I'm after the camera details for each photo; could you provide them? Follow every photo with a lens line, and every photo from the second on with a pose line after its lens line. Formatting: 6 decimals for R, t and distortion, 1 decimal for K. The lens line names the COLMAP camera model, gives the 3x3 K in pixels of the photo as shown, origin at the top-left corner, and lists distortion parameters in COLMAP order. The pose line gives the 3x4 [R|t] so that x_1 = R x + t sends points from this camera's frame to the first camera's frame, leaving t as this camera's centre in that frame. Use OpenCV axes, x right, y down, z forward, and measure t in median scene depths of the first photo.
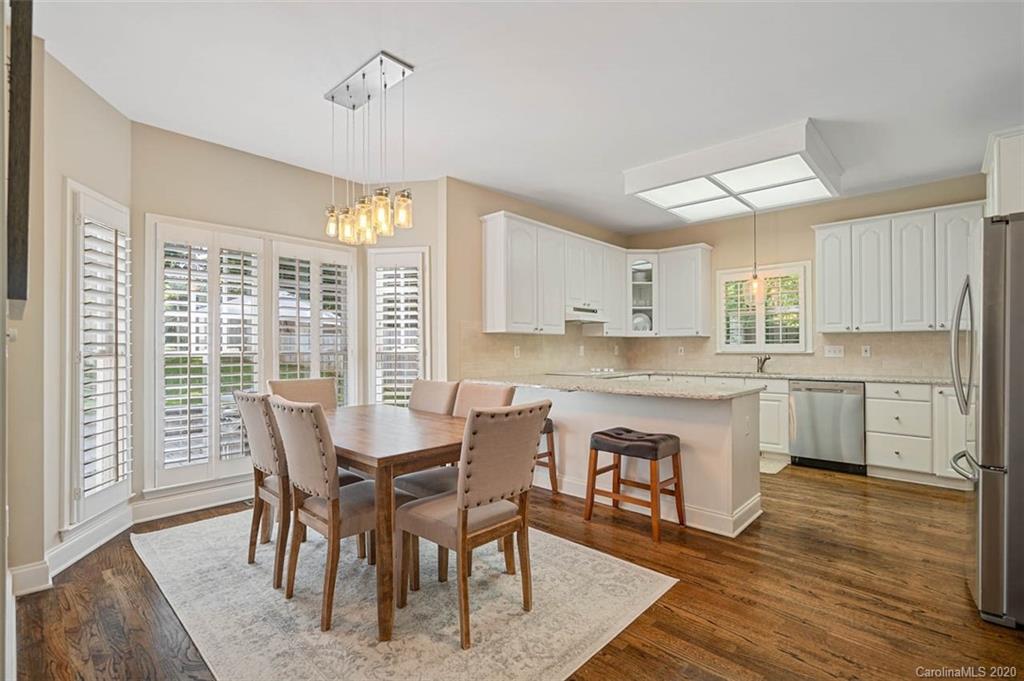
lens RADIAL K [[468.7, 0, 515.2], [0, 468.7, 345.7], [0, 0, 1]] dist [-0.000828, 0.000387]
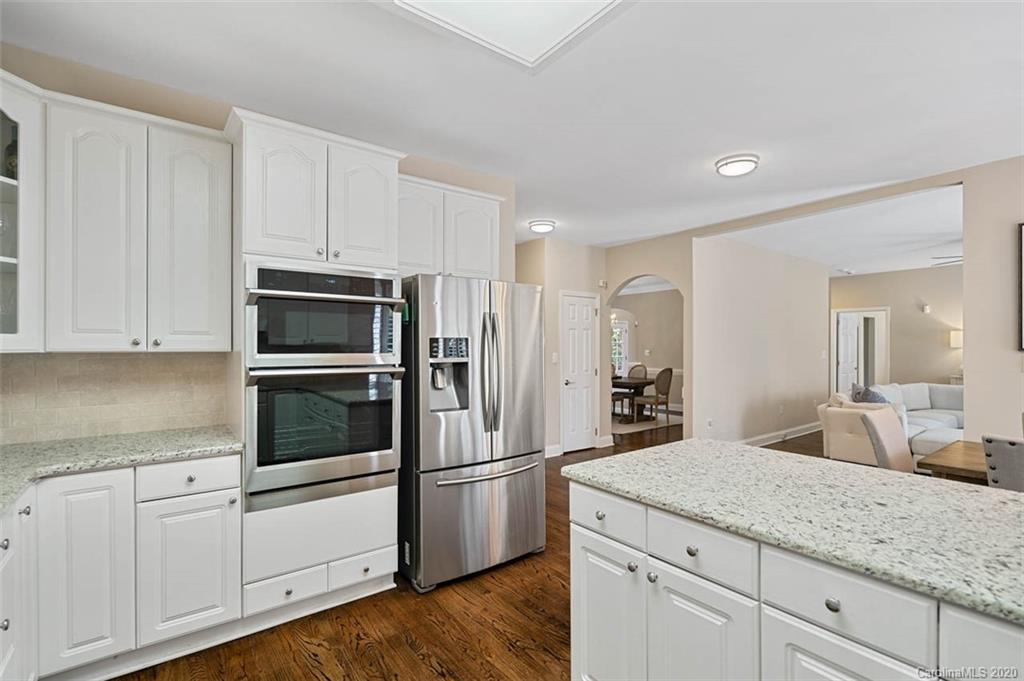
lens RADIAL K [[468.7, 0, 515.2], [0, 468.7, 345.7], [0, 0, 1]] dist [-0.000828, 0.000387]
pose [[-0.985036, 0.002836, 0.172323, 0.366335], [0.001969, 0.999985, -0.005203, -0.031826], [-0.172335, -0.004786, -0.985027, 1.114544]]
